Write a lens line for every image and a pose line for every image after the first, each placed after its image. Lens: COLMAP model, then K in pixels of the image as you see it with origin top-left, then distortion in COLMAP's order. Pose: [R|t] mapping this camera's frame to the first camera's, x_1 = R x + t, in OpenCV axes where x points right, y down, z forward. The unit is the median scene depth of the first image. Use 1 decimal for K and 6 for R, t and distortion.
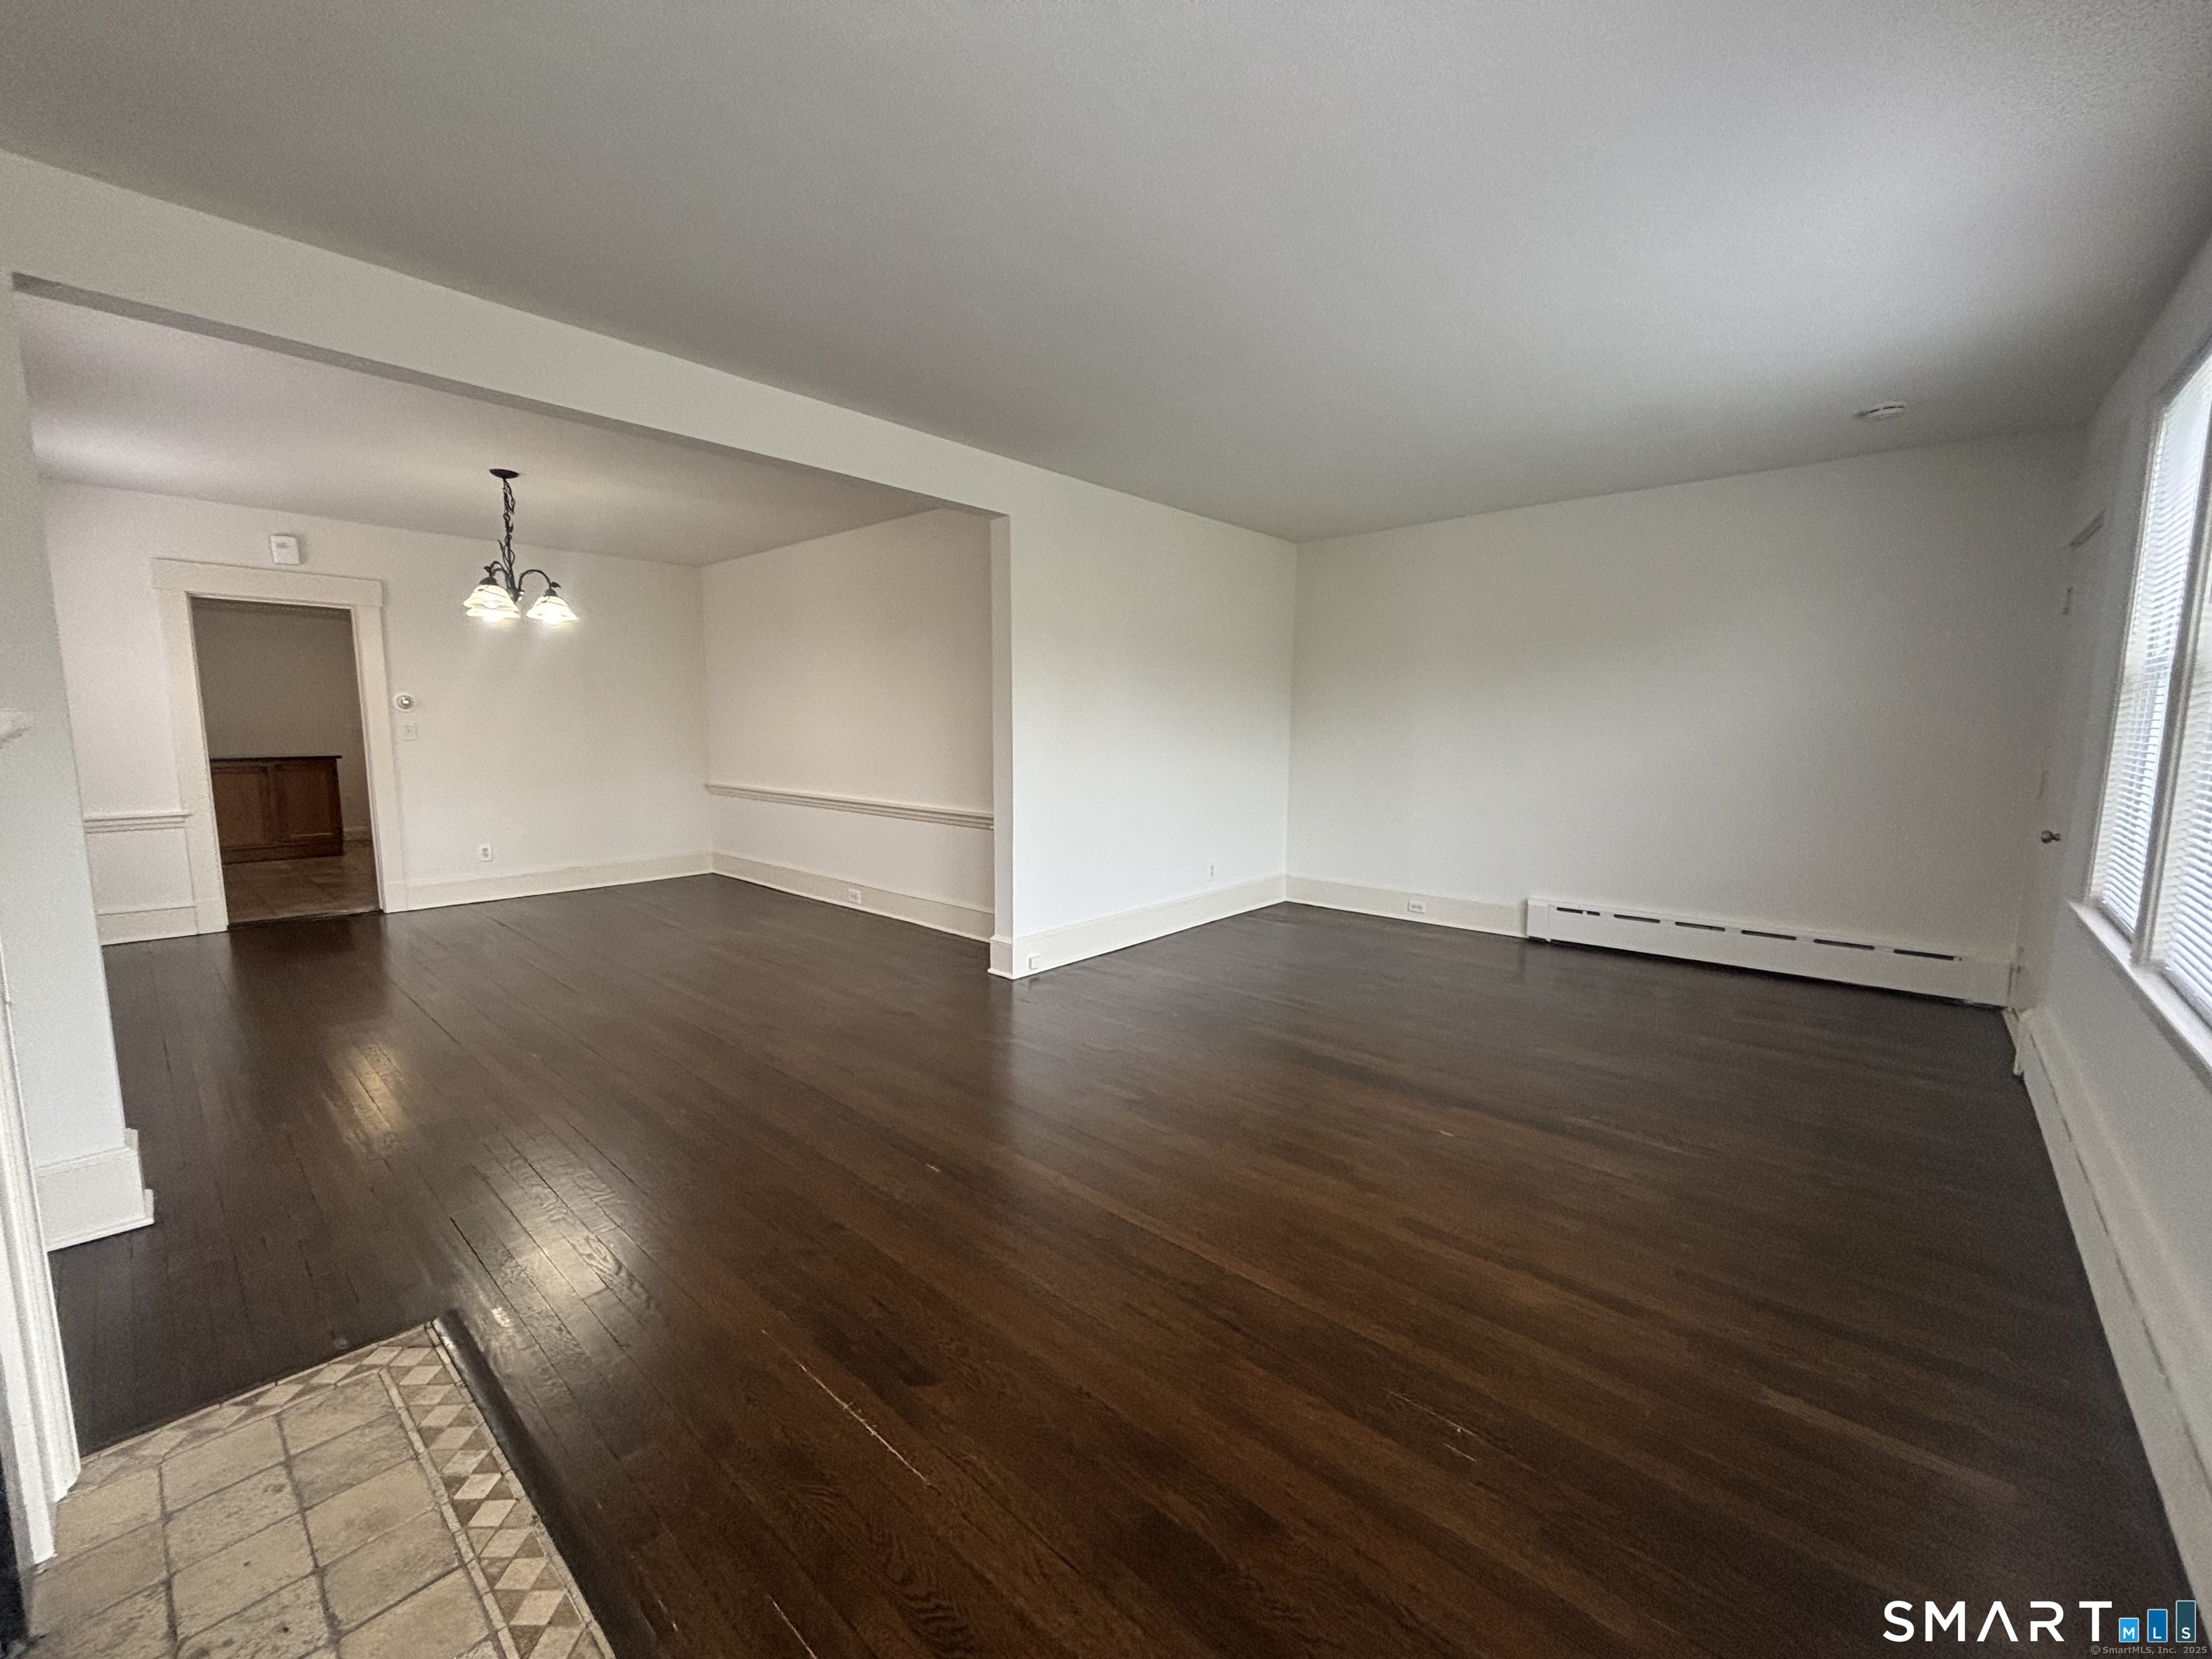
lens RADIAL K [[897.3, 0, 1106.9], [0, 897.3, 817.3], [0, 0, 1]] dist [-0.000618, -0.000137]
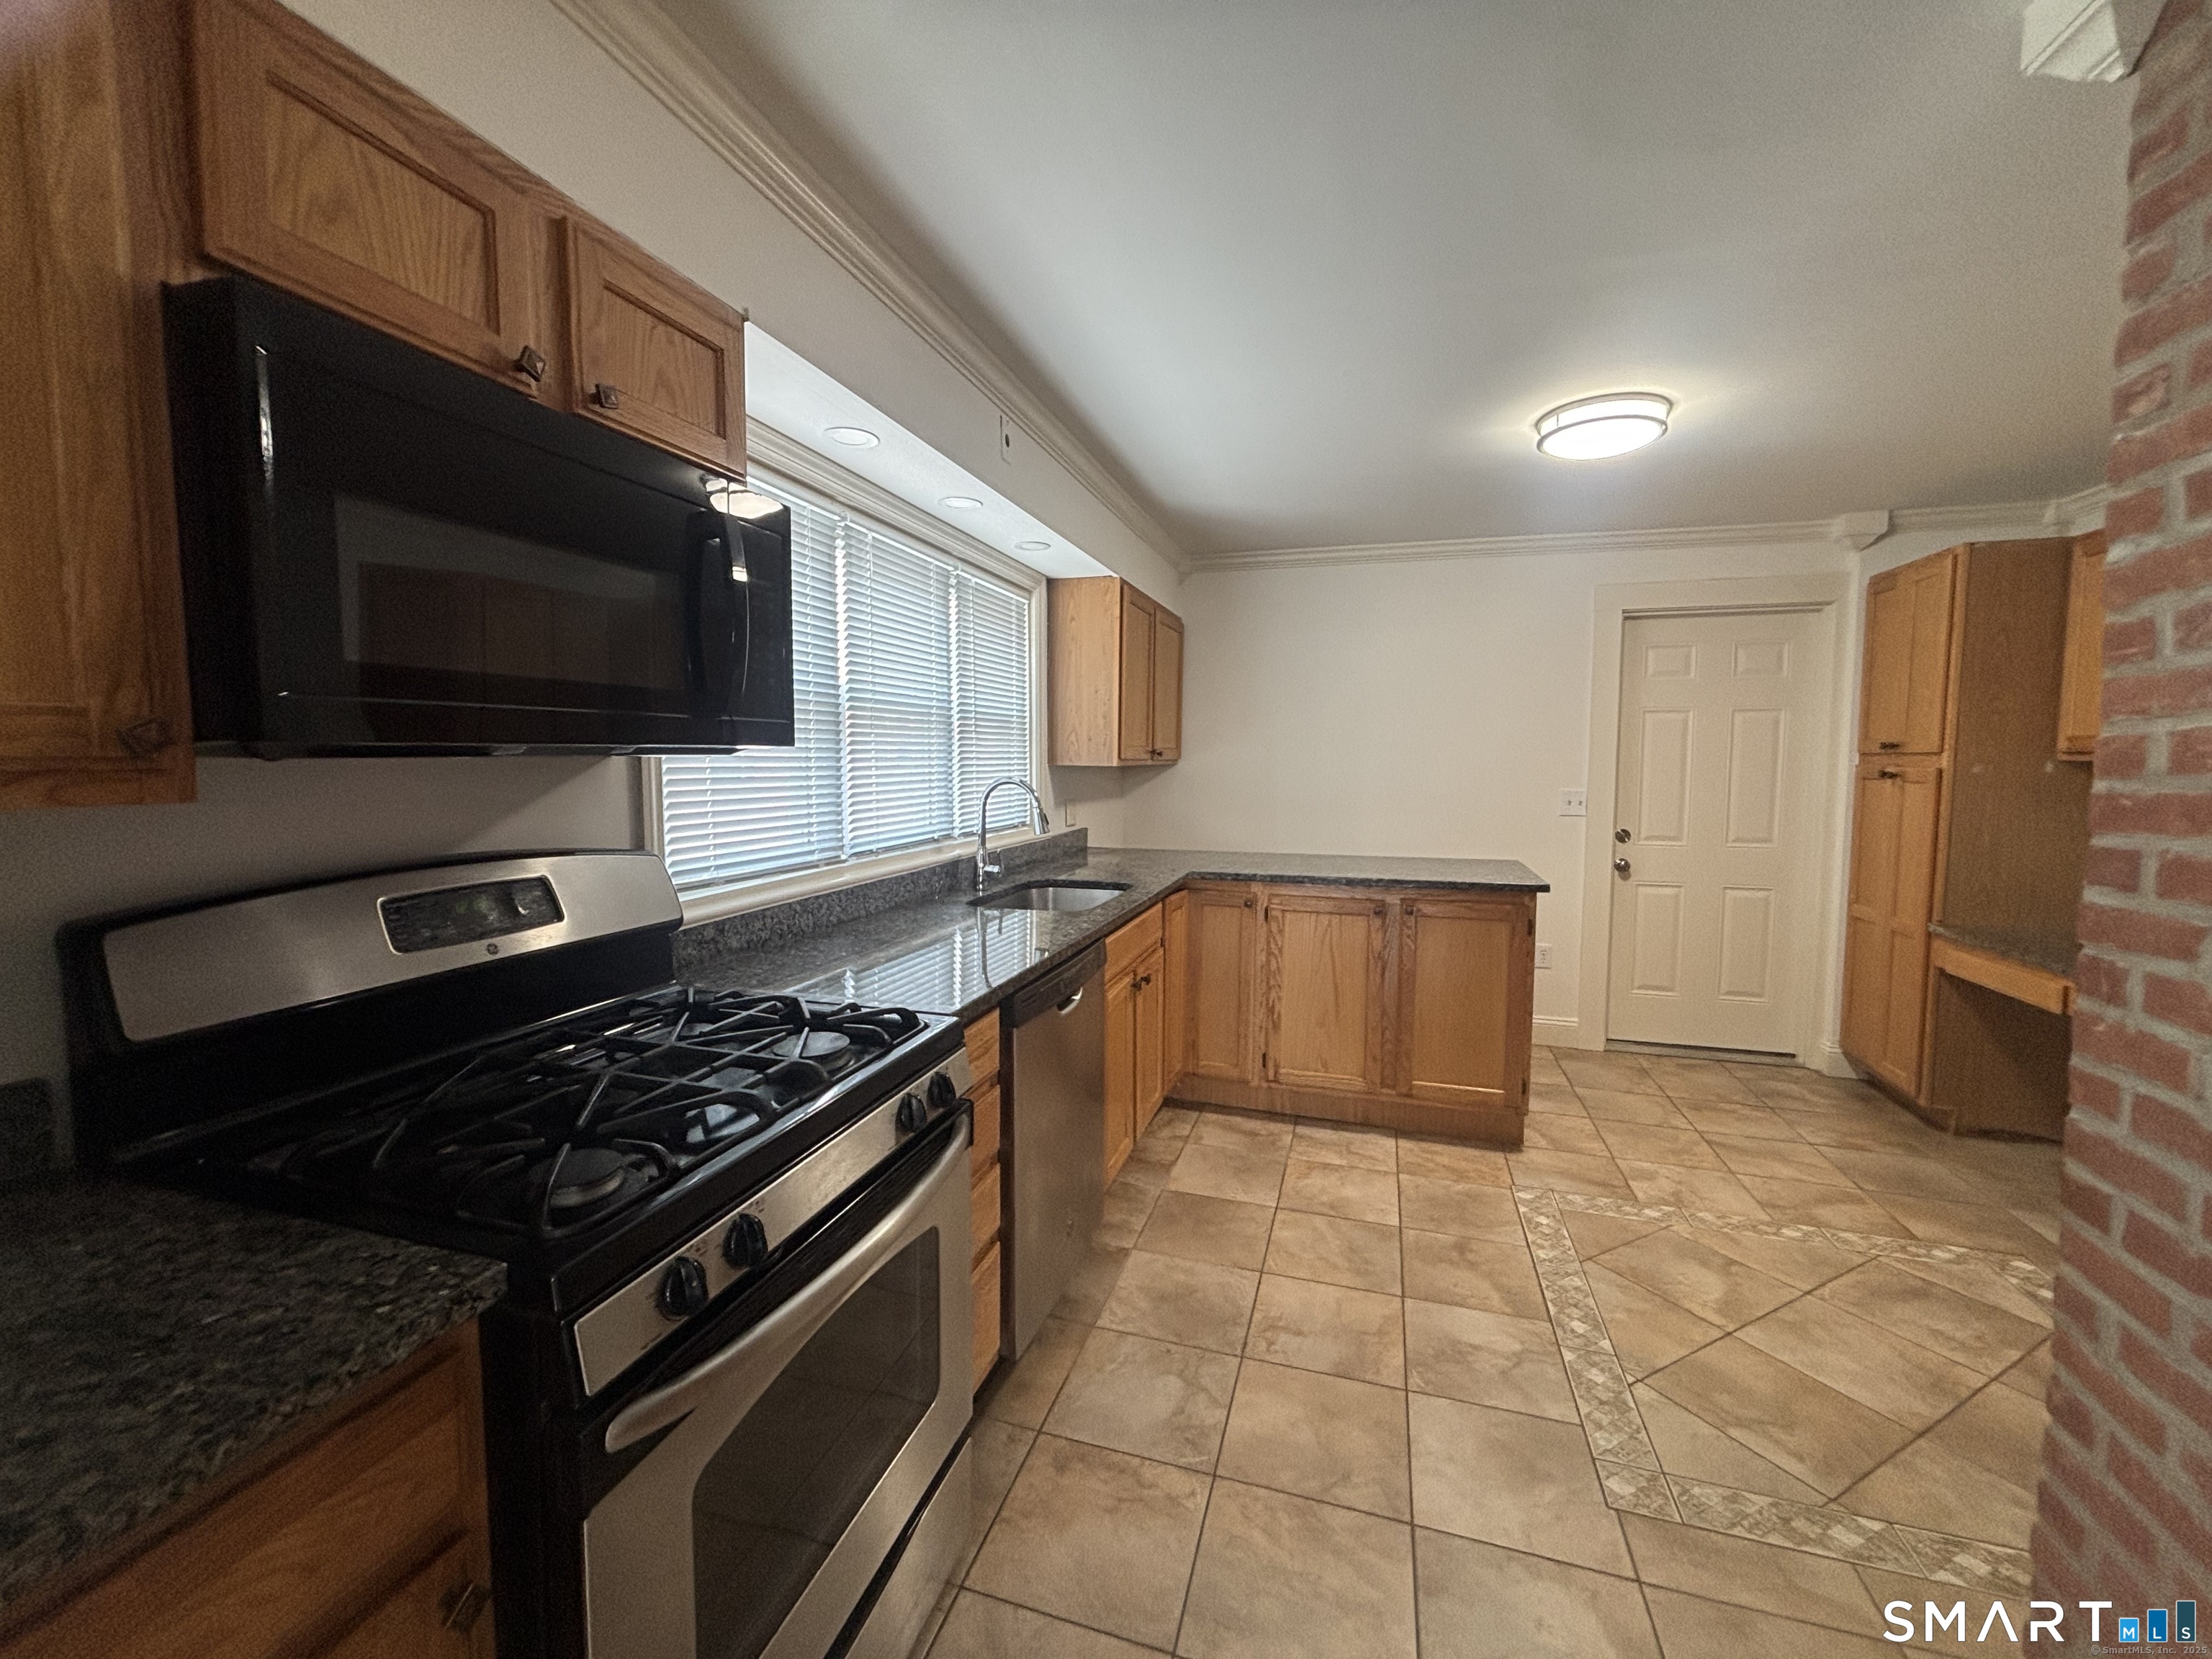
lens RADIAL K [[897.3, 0, 1102.0], [0, 897.3, 822.3], [0, 0, 1]] dist [-0.000618, -0.000137]
pose [[0.417146, 0.063035, -0.906651, -0.633506], [-0.100871, 0.994640, 0.022742, -0.088101], [0.903224, 0.081968, 0.421269, 0.717990]]
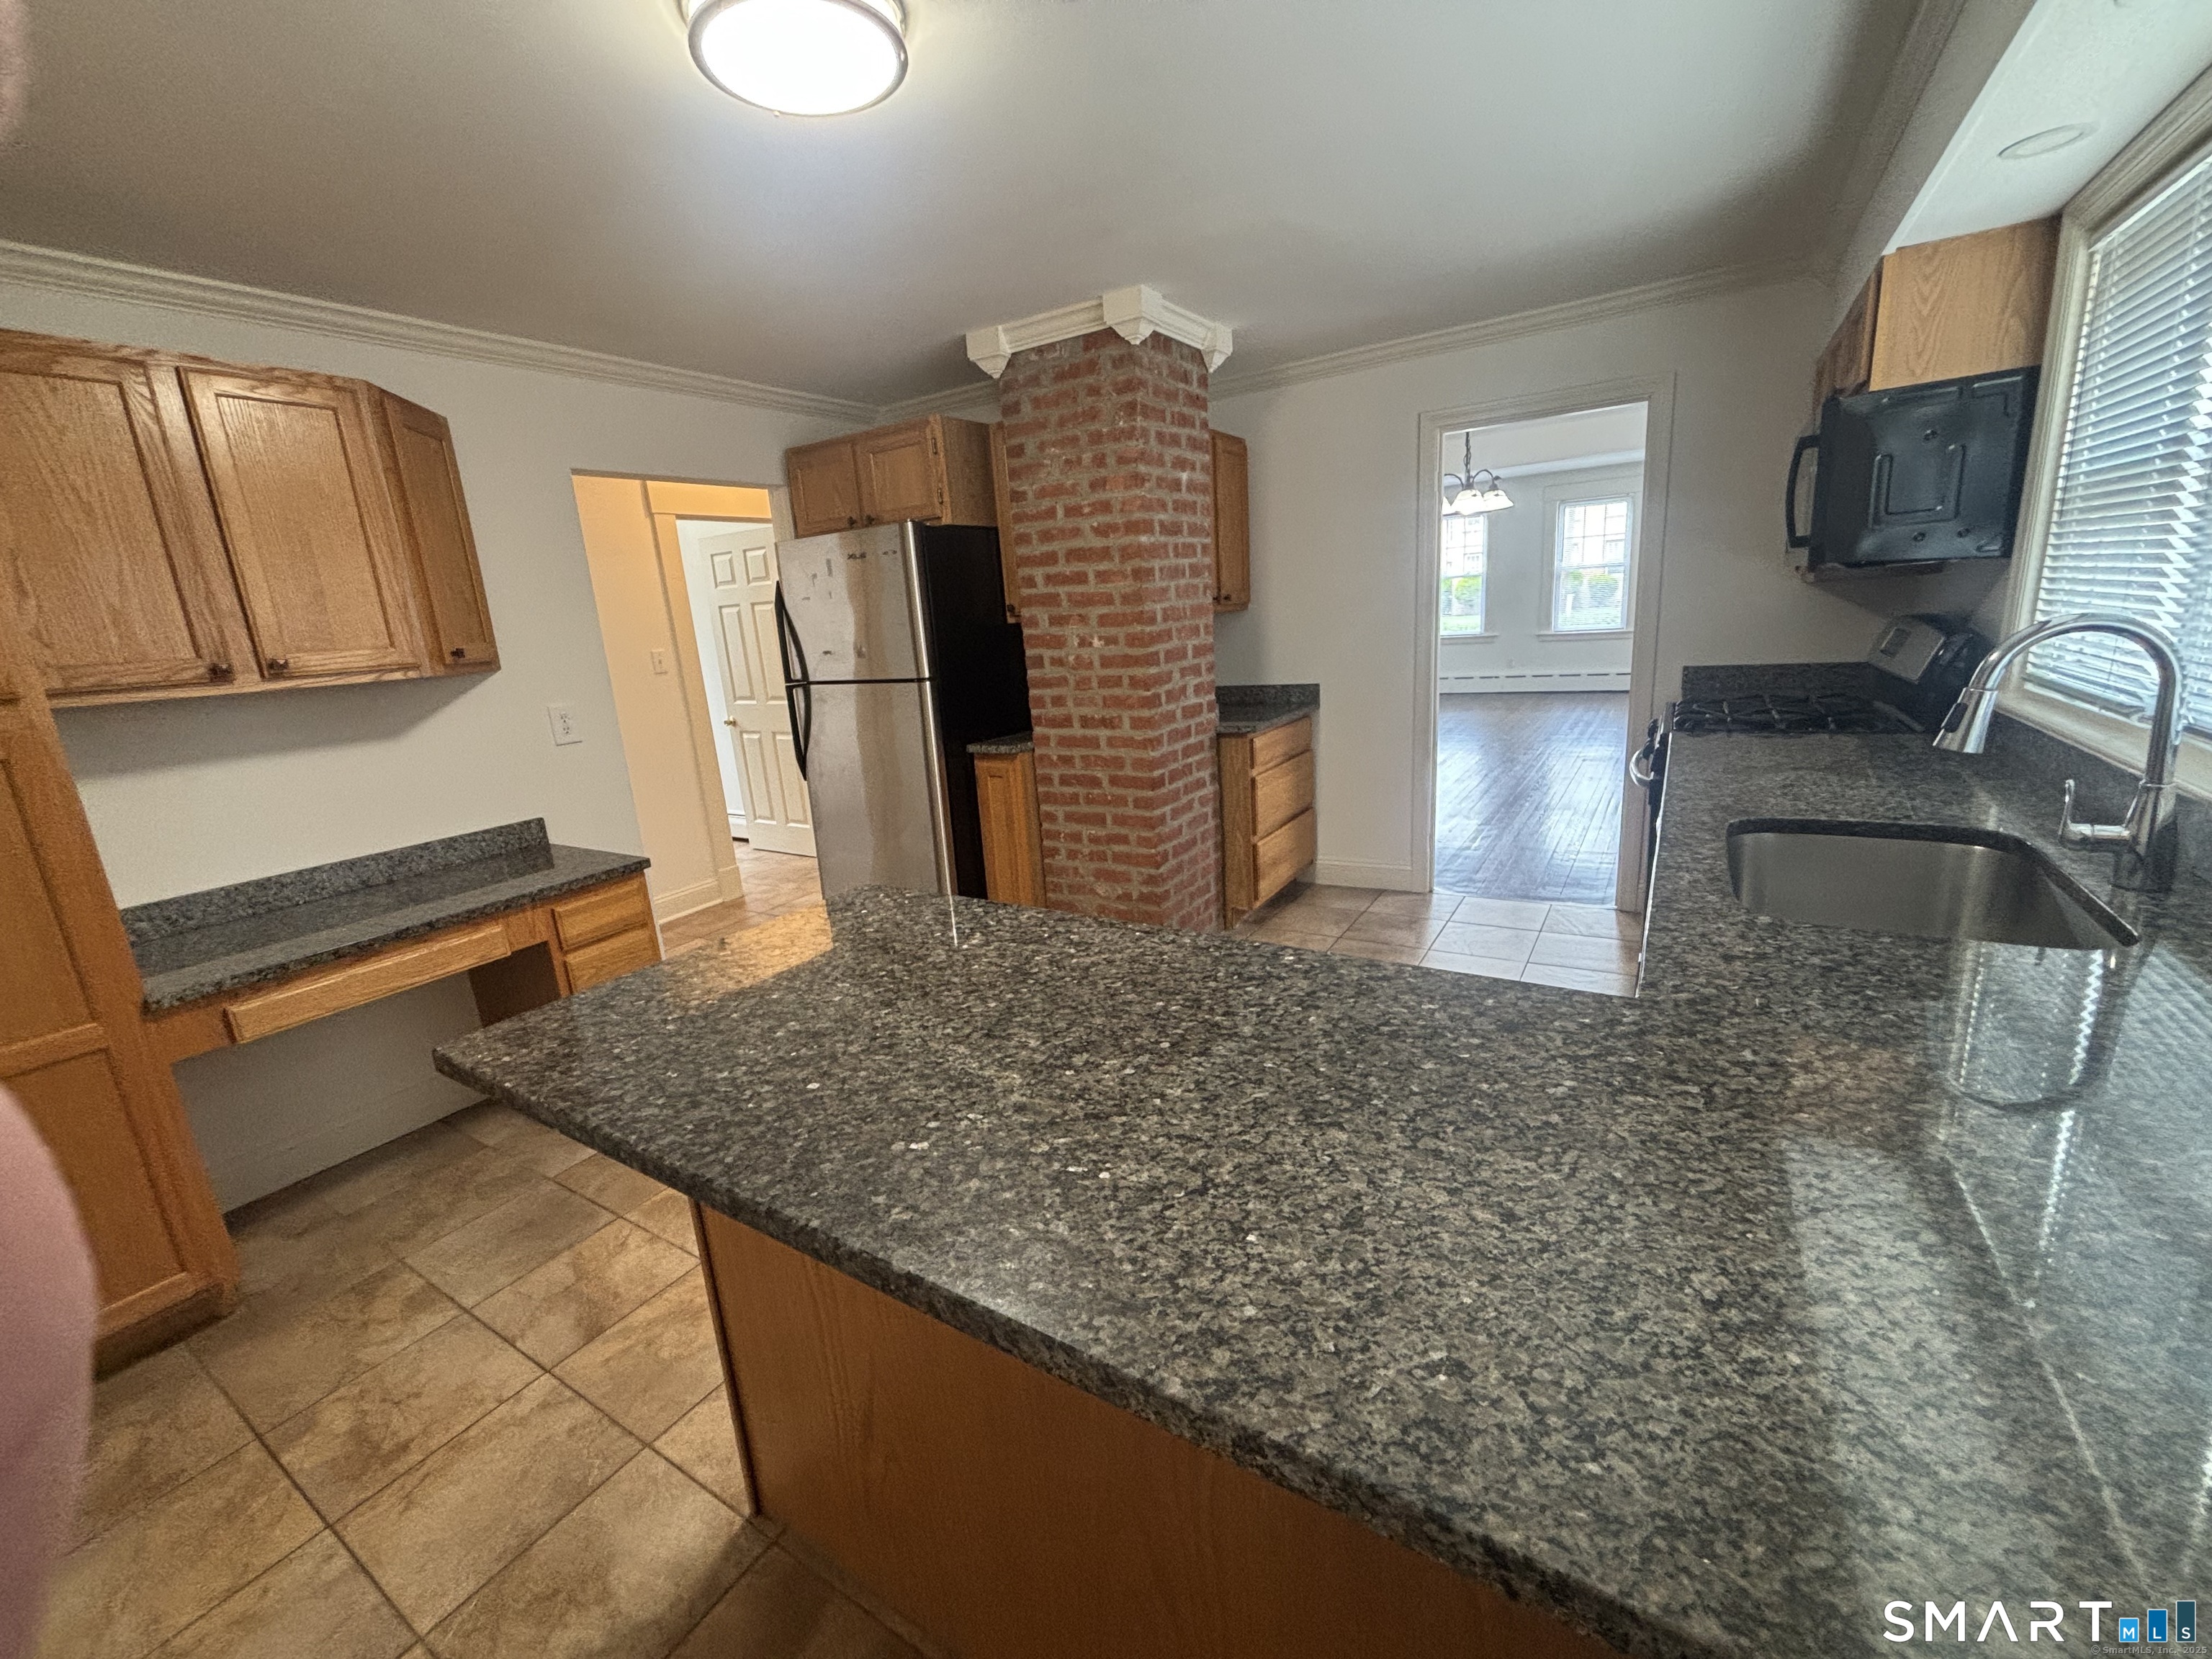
lens RADIAL K [[897.3, 0, 1104.8], [0, 897.3, 821.4], [0, 0, 1]] dist [-0.000618, -0.000137]
pose [[-0.164951, -0.218664, 0.961757, -1.002255], [0.184414, 0.951080, 0.247866, -0.120022], [-0.968908, 0.218248, -0.116557, 0.950639]]
